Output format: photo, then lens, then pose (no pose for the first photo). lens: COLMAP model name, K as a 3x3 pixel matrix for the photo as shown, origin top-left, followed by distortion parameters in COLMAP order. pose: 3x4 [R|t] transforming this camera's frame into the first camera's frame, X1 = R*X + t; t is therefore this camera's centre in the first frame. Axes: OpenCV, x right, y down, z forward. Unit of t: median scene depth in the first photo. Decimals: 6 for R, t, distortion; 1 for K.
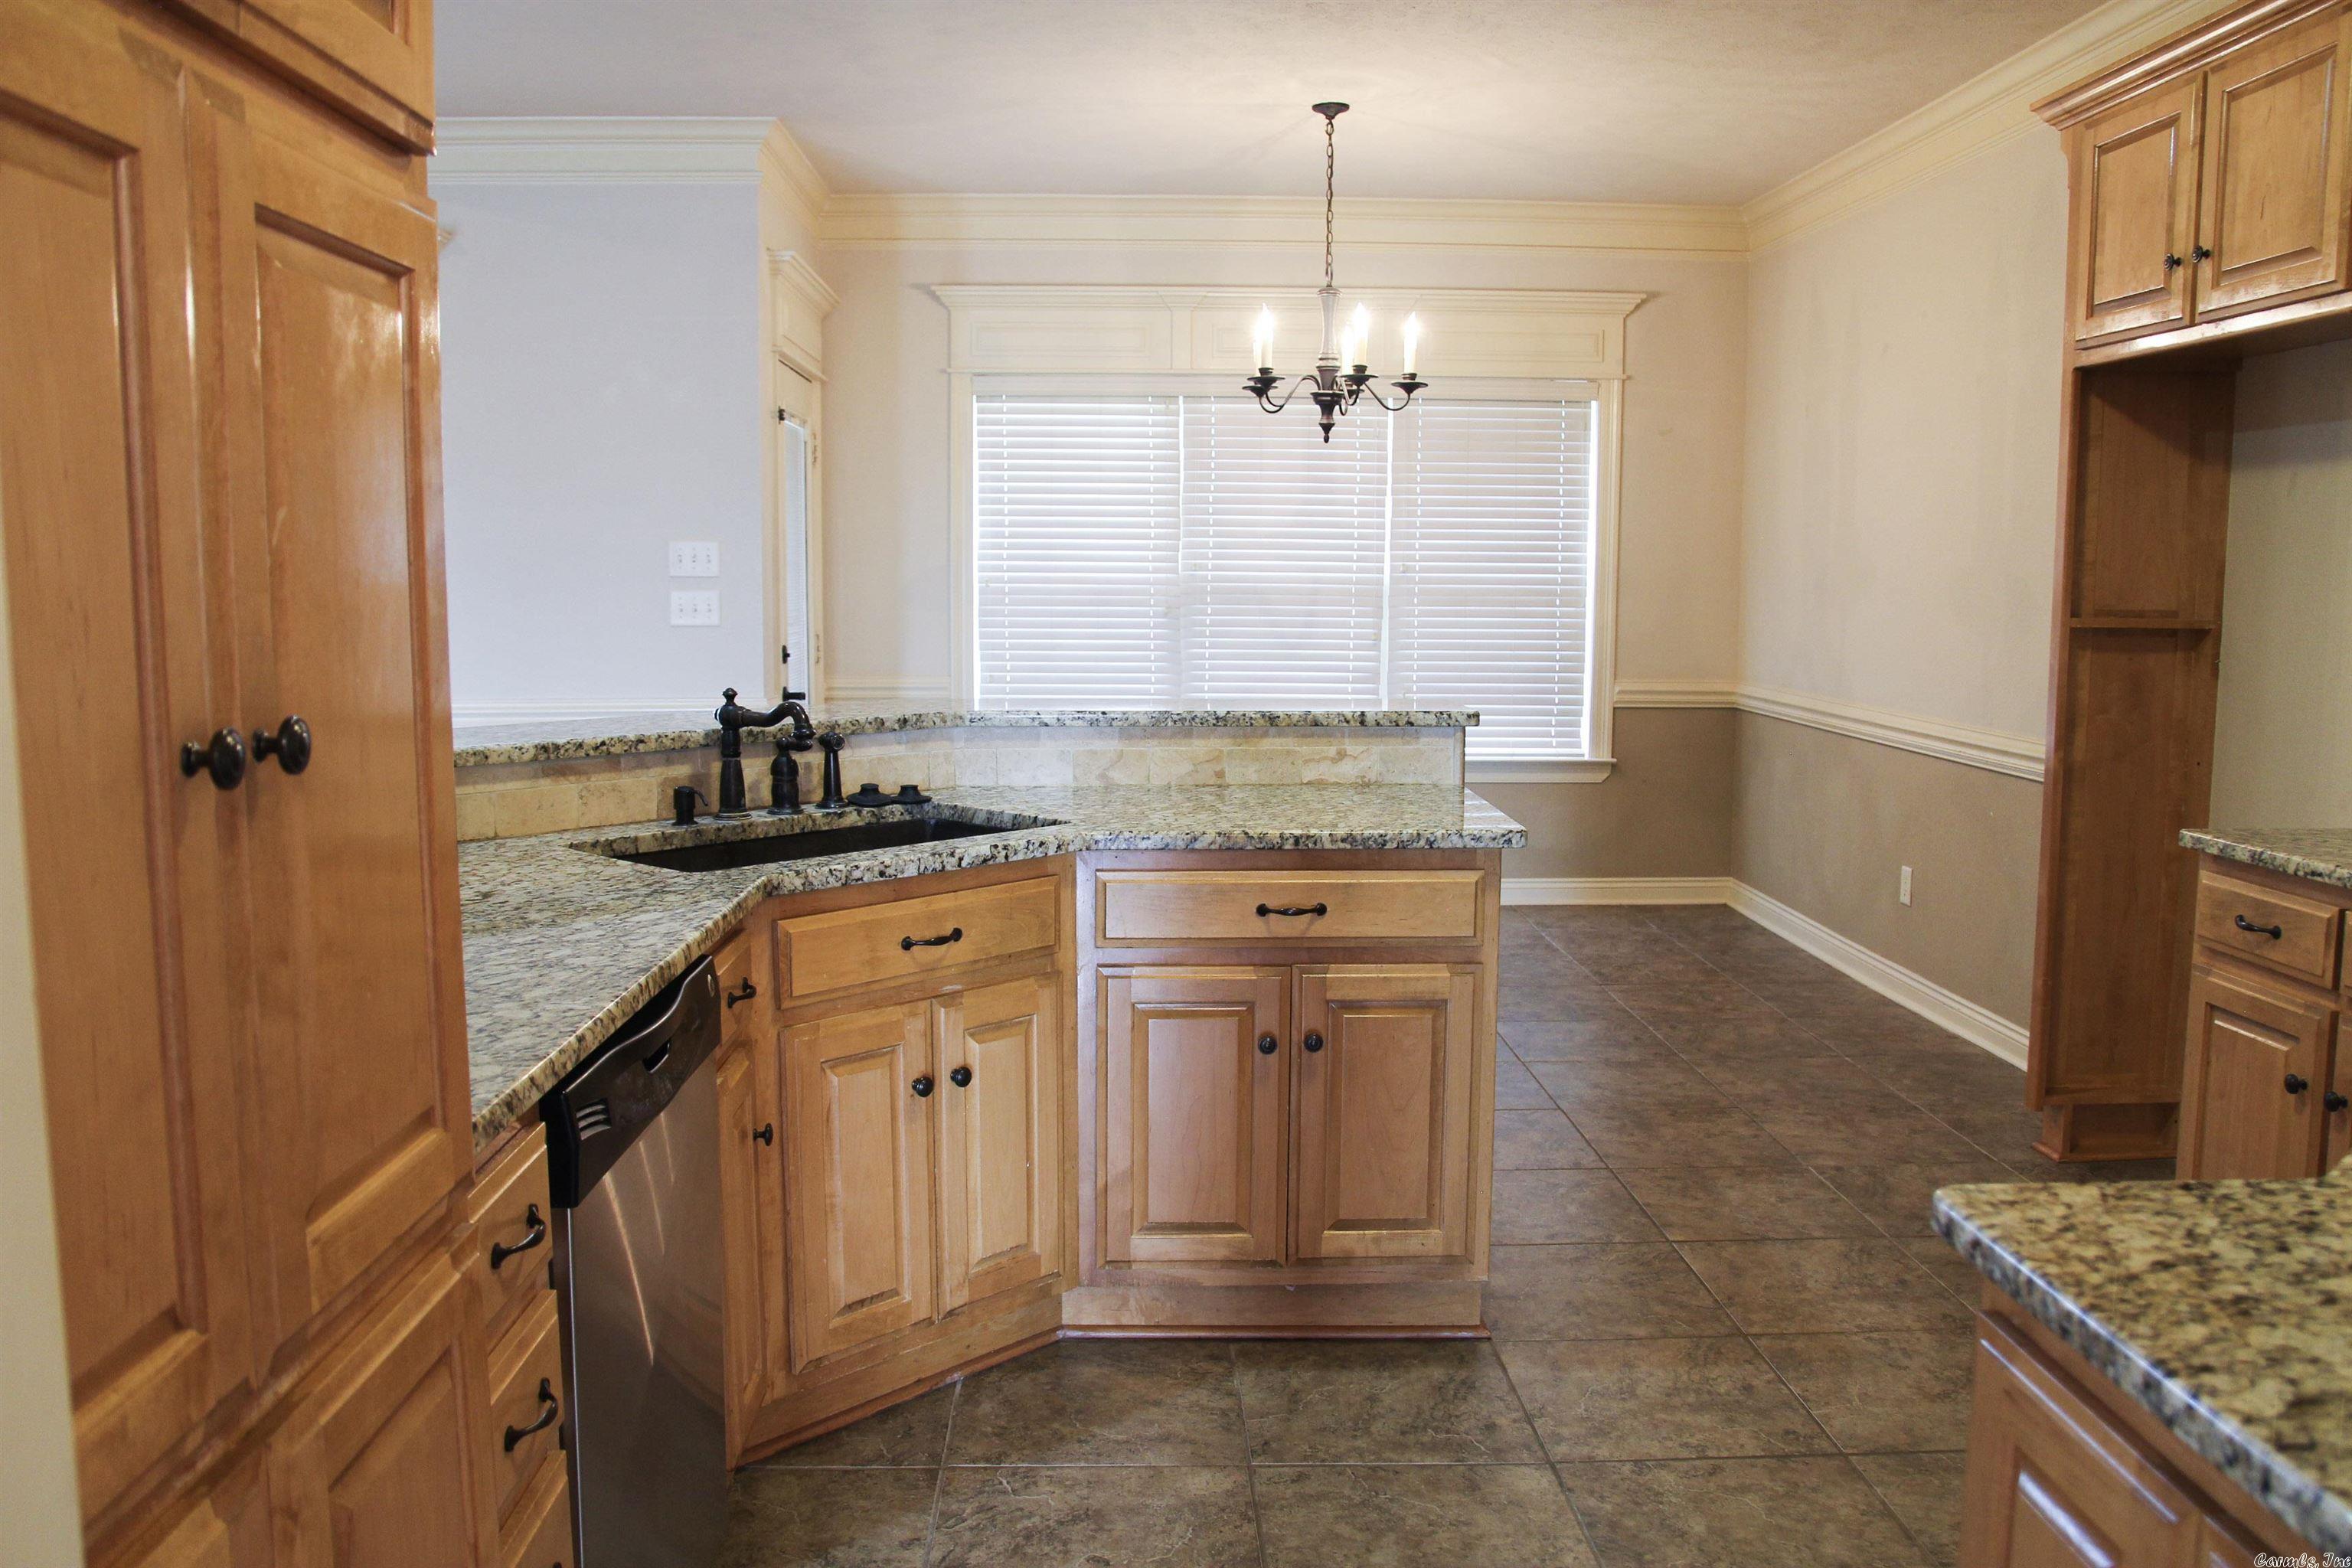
lens RADIAL K [[1848.3, 0, 1182.8], [0, 1848.3, 791.2], [0, 0, 1]] dist [-0.136754, 0.127856]
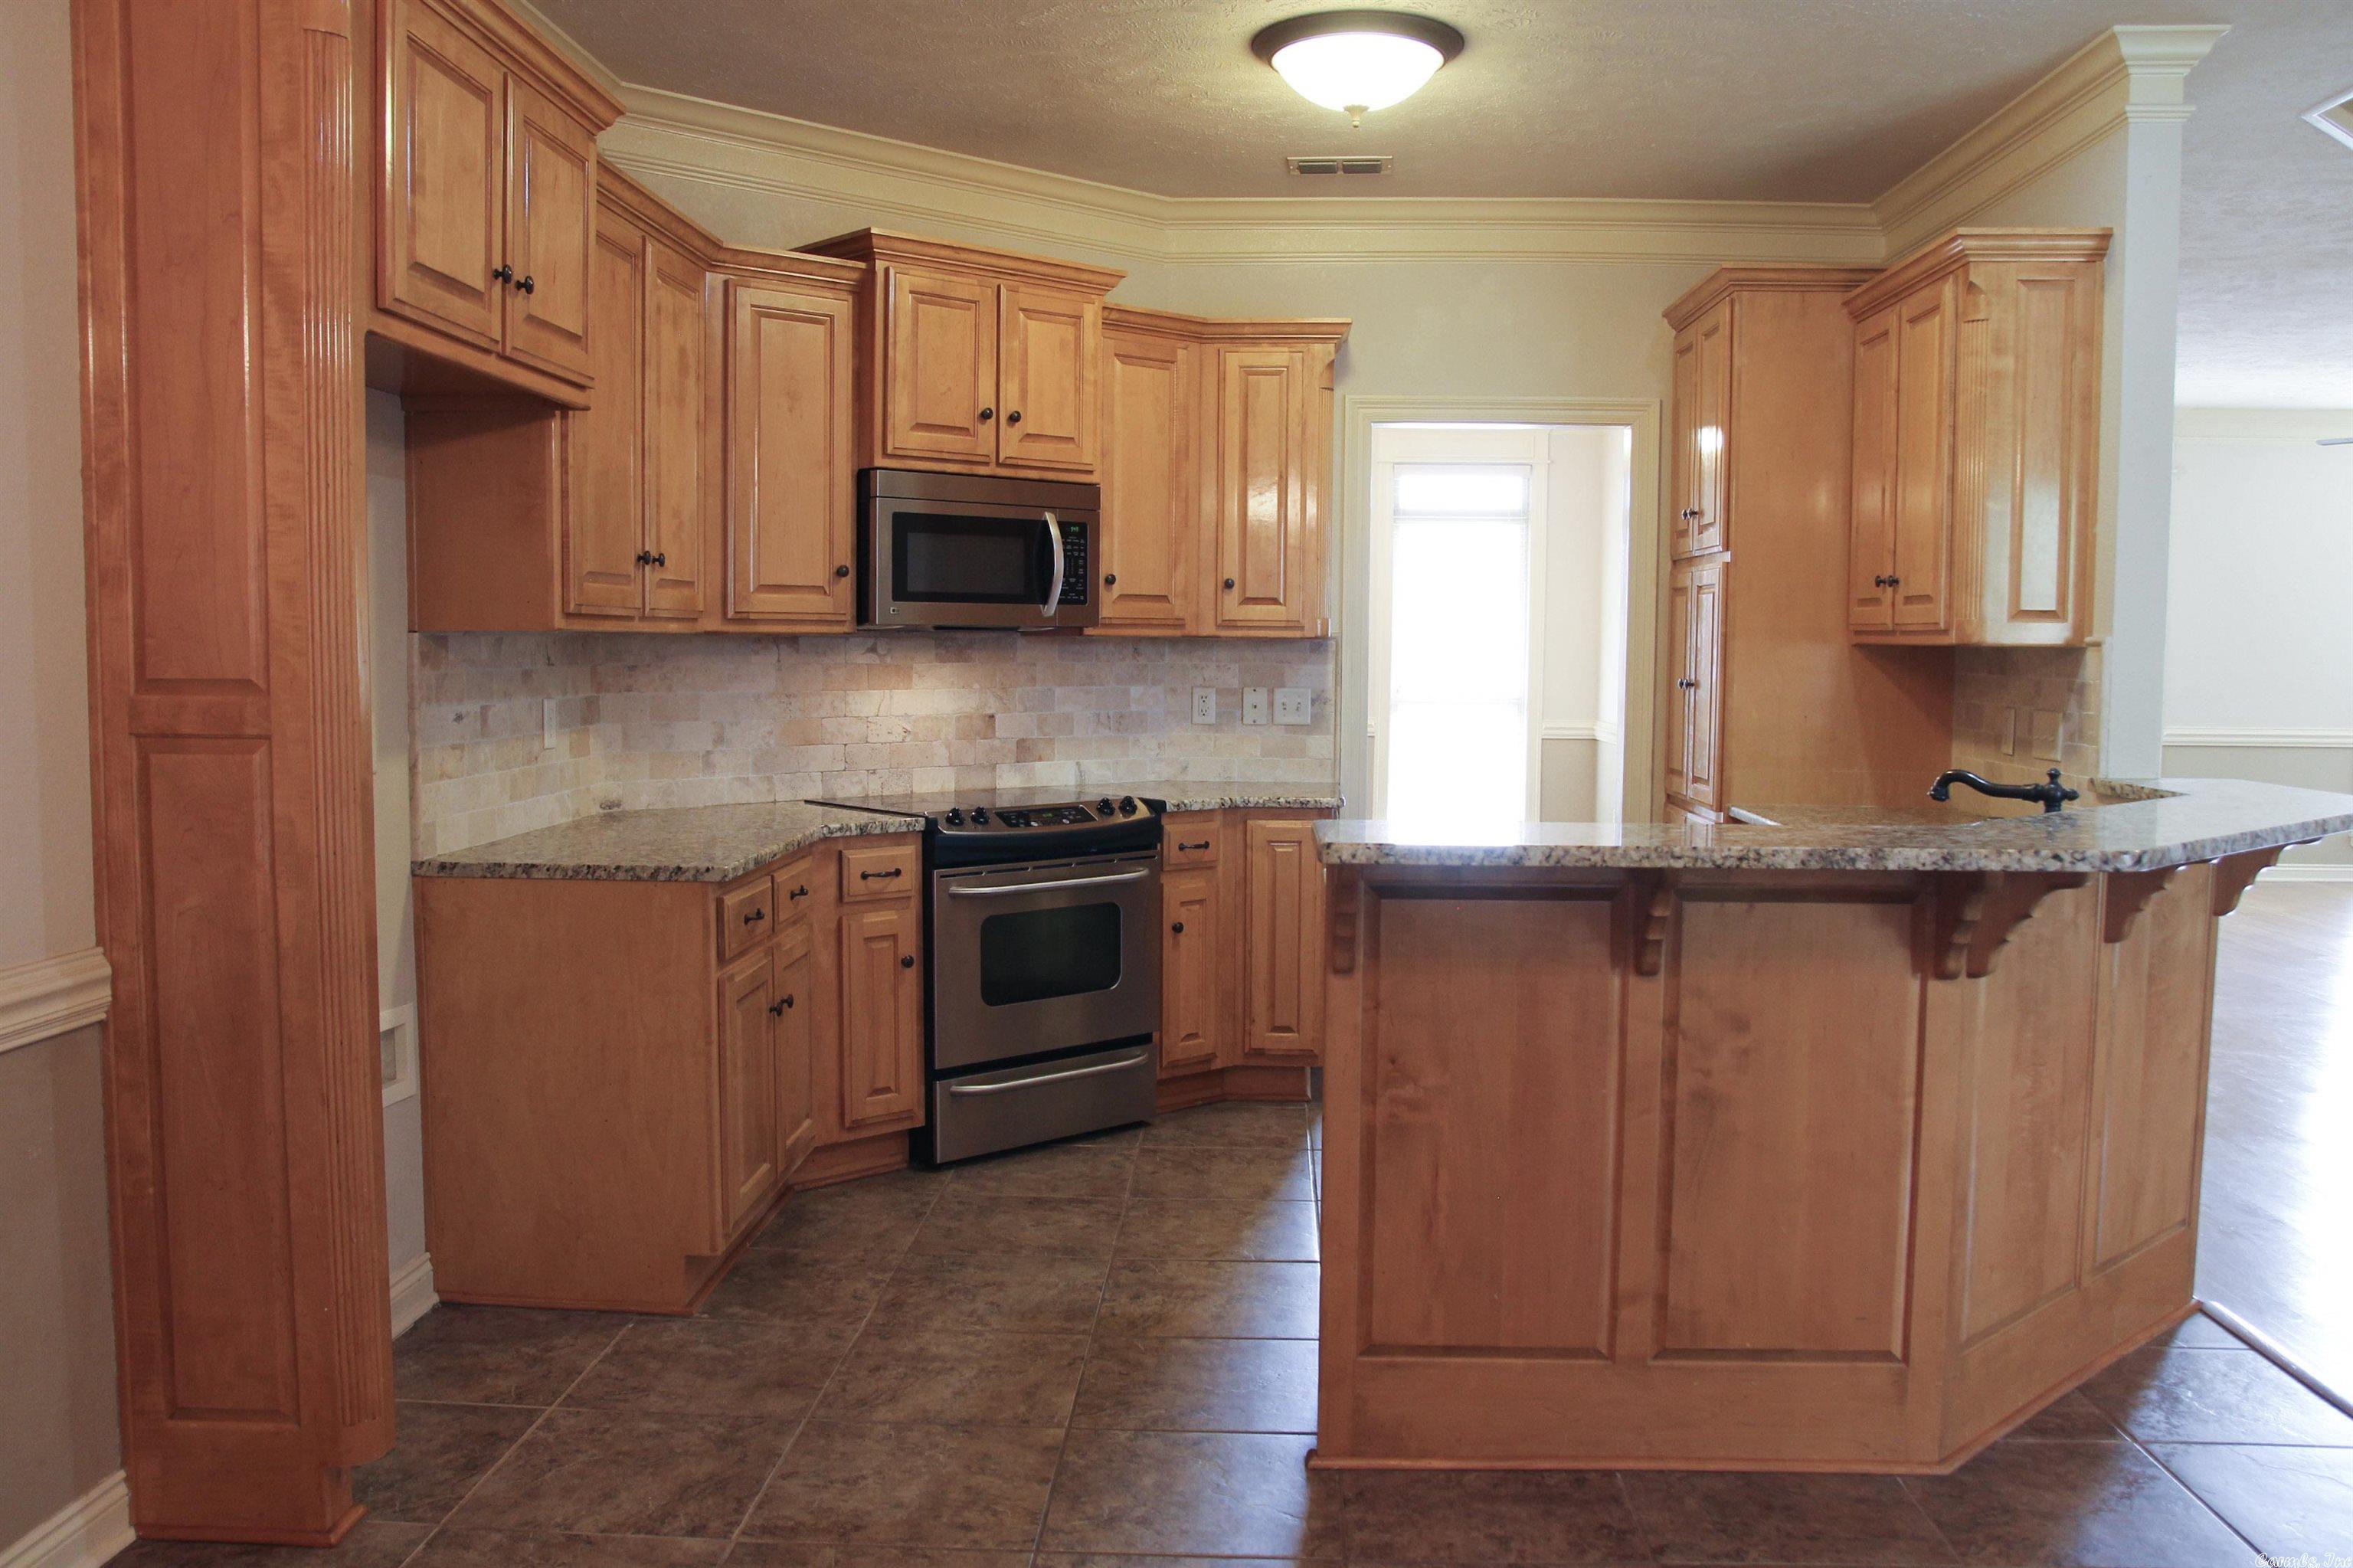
lens RADIAL K [[1849.2, 0, 1183.3], [0, 1849.2, 791.2], [0, 0, 1]] dist [-0.136754, 0.127856]
pose [[-0.996526, -0.014707, 0.081967, 0.132802], [0.001324, 0.981358, 0.192184, -0.187154], [-0.083266, 0.191625, -0.977930, 1.586380]]
